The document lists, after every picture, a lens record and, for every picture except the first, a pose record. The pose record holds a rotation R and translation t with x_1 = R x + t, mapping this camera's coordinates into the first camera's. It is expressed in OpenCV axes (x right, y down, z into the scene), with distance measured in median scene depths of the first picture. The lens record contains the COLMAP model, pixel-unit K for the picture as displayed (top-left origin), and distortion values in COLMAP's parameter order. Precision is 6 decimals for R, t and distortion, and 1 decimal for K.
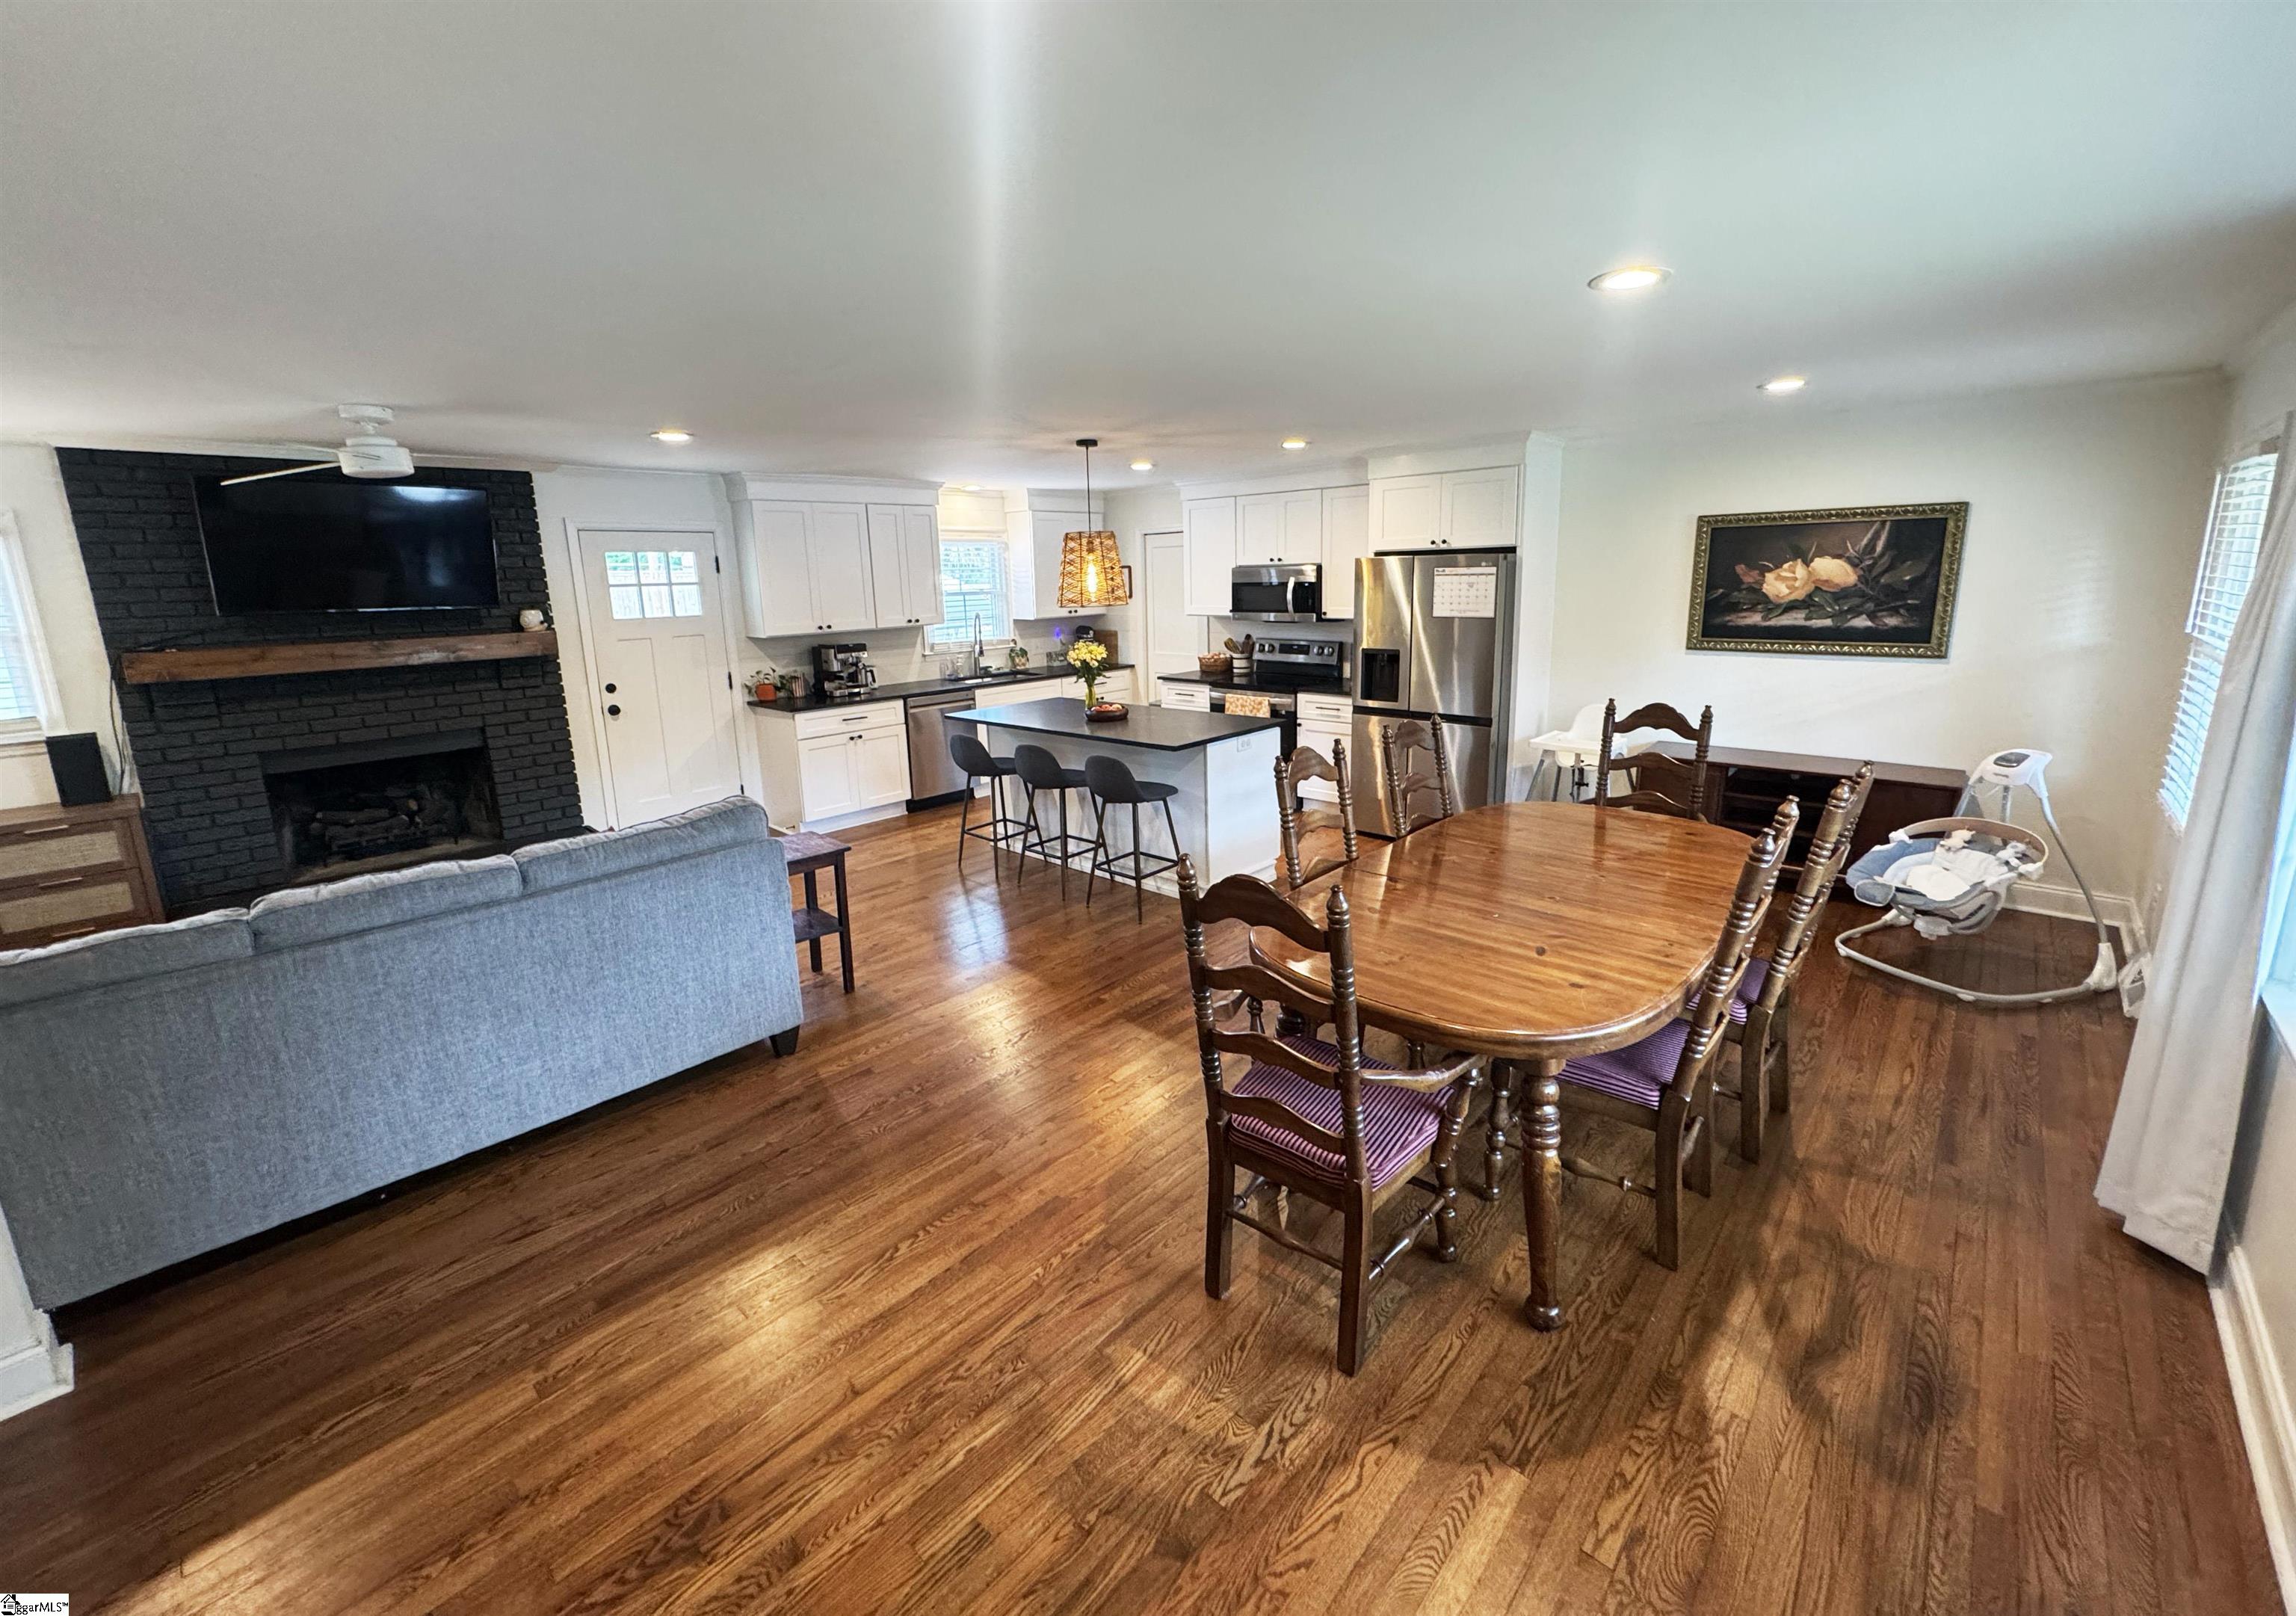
lens RADIAL K [[918.6, 0, 1138.3], [0, 918.6, 755.7], [0, 0, 1]] dist [-0.000290, -0.000075]
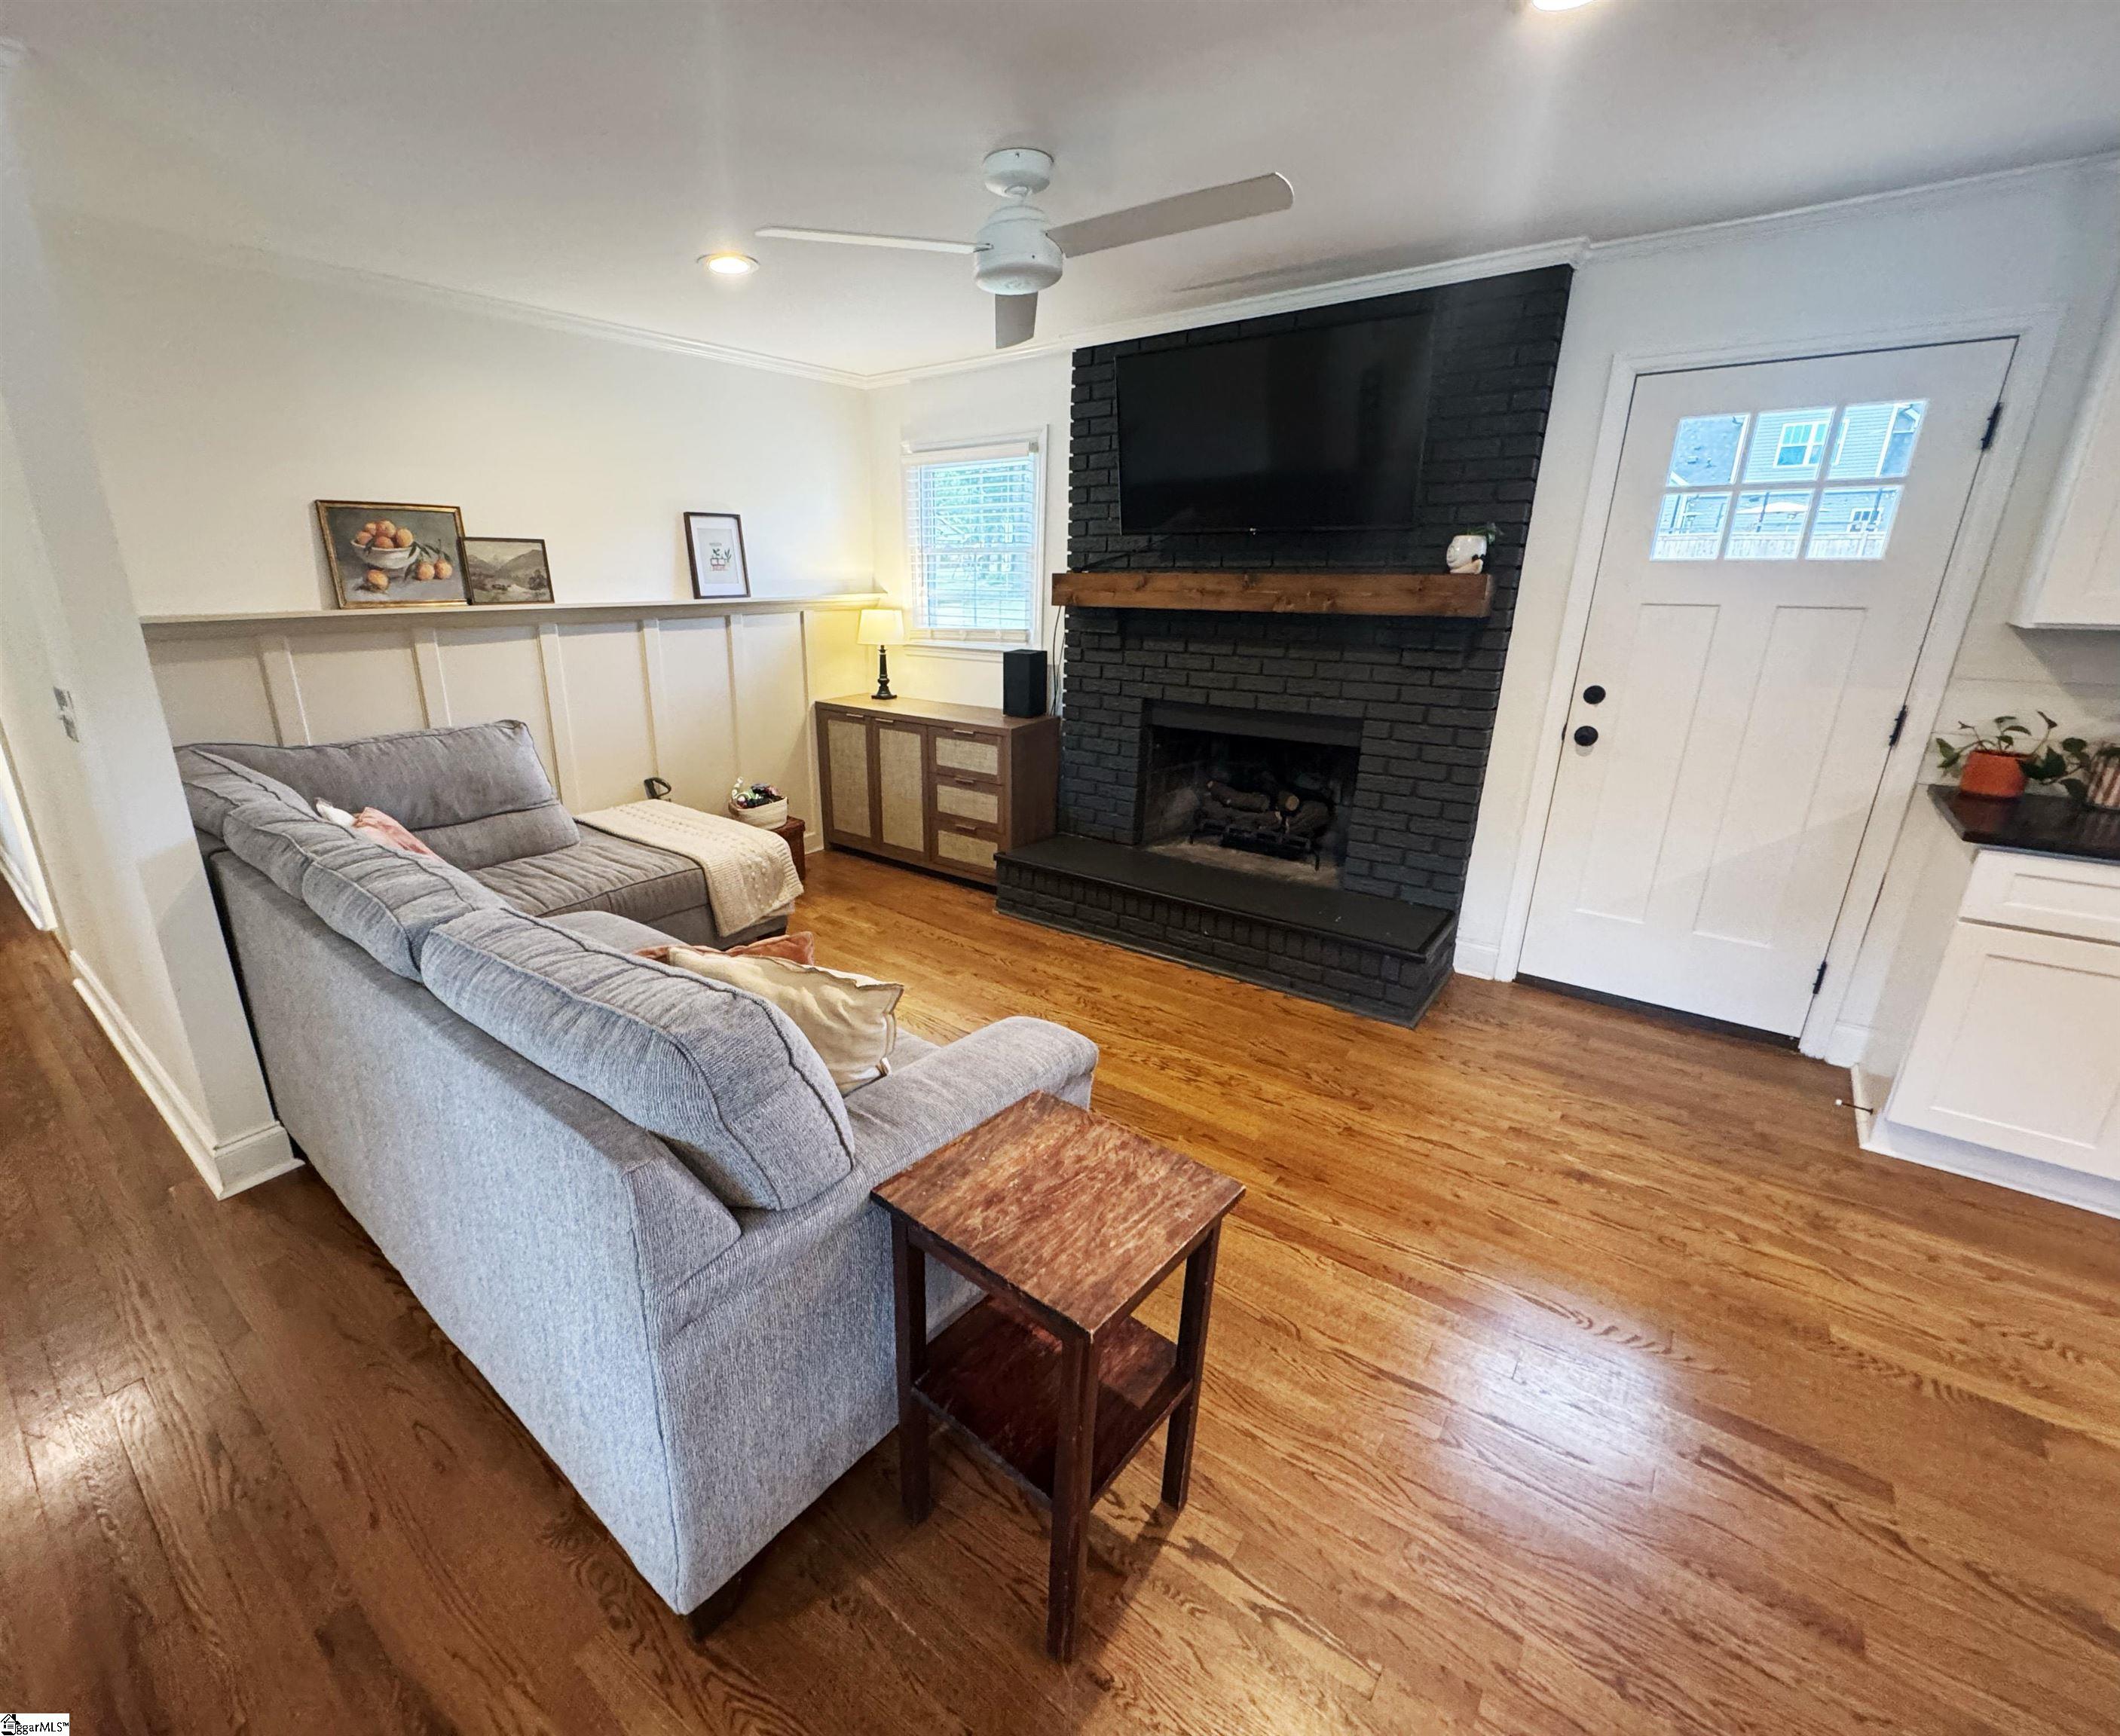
lens RADIAL K [[923.6, 0, 961.4], [0, 923.6, 868.2], [0, 0, 1]] dist [-0.005184, 0.000950]
pose [[0.065391, 0.331973, -0.941020, -0.056720], [-0.194520, 0.929187, 0.314282, -0.069466], [0.978717, 0.162496, 0.125336, 0.535424]]
